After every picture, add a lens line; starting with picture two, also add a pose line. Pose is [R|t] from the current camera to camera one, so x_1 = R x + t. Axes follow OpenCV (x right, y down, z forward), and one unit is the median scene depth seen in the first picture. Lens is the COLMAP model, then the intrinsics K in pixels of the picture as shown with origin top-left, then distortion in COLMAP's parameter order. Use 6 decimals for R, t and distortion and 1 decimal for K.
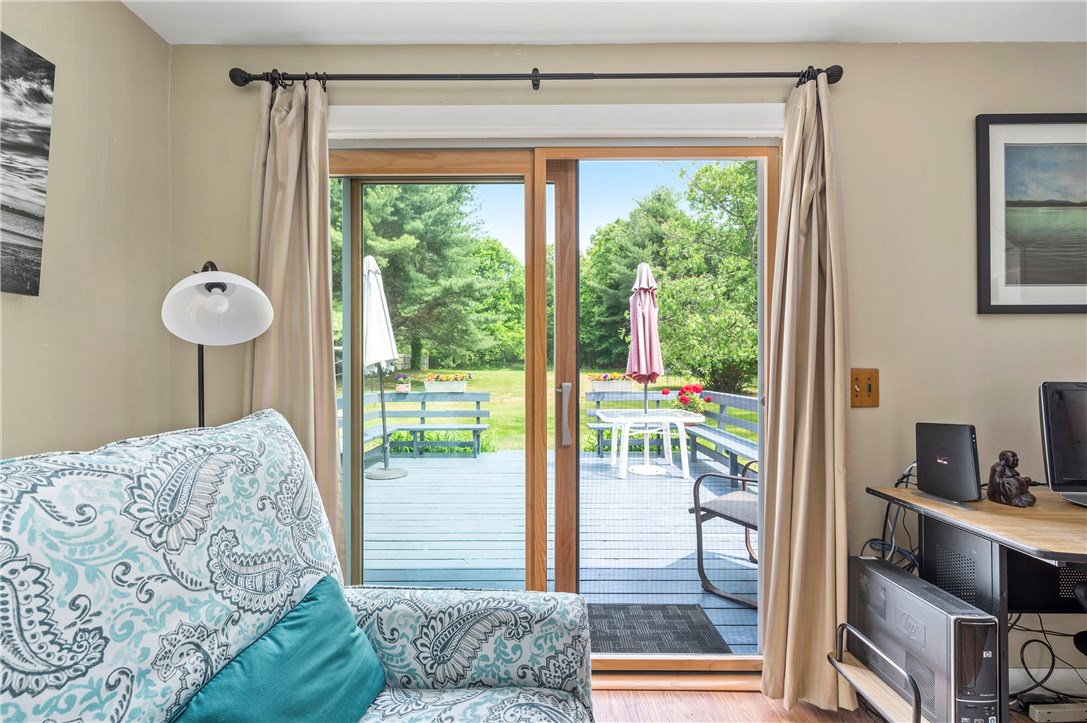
lens RADIAL K [[463.1, 0, 543.5], [0, 463.1, 361.5], [0, 0, 1]] dist [-0.001138, -0.000356]
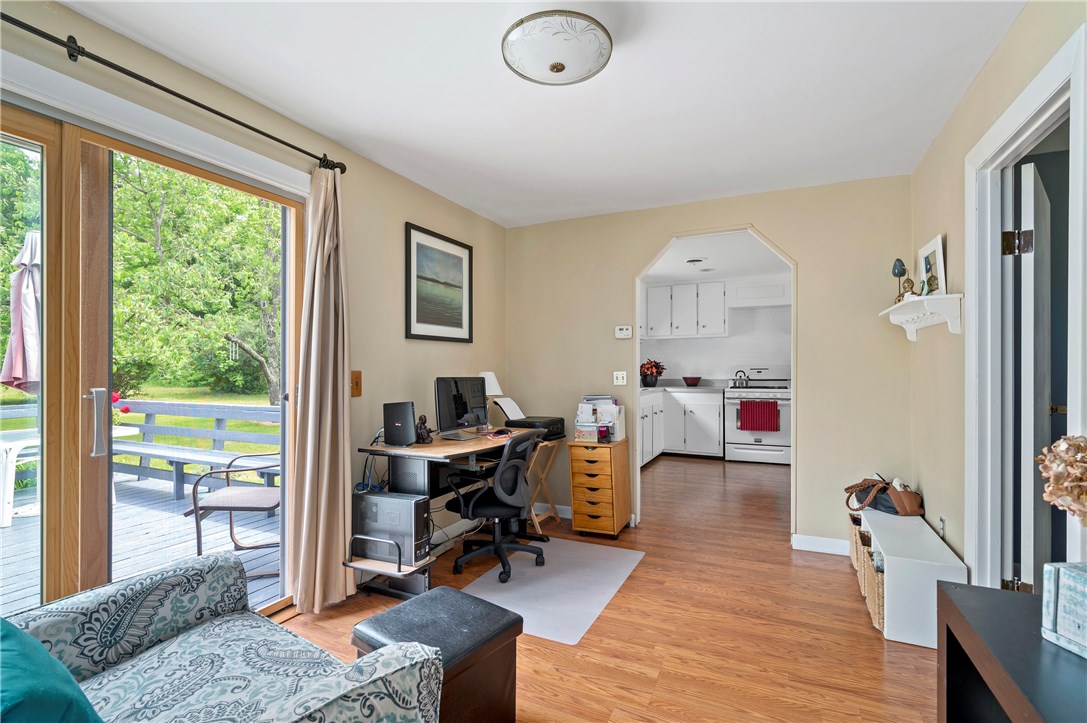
lens RADIAL K [[505.7, 0, 543.5], [0, 505.7, 361.5], [0, 0, 1]] dist [0.000500, 0.000447]
pose [[0.424953, 0.010764, 0.905151, -0.587014], [-0.006510, 0.999940, -0.008835, -0.005175], [-0.905192, -0.002138, 0.424998, -0.277756]]
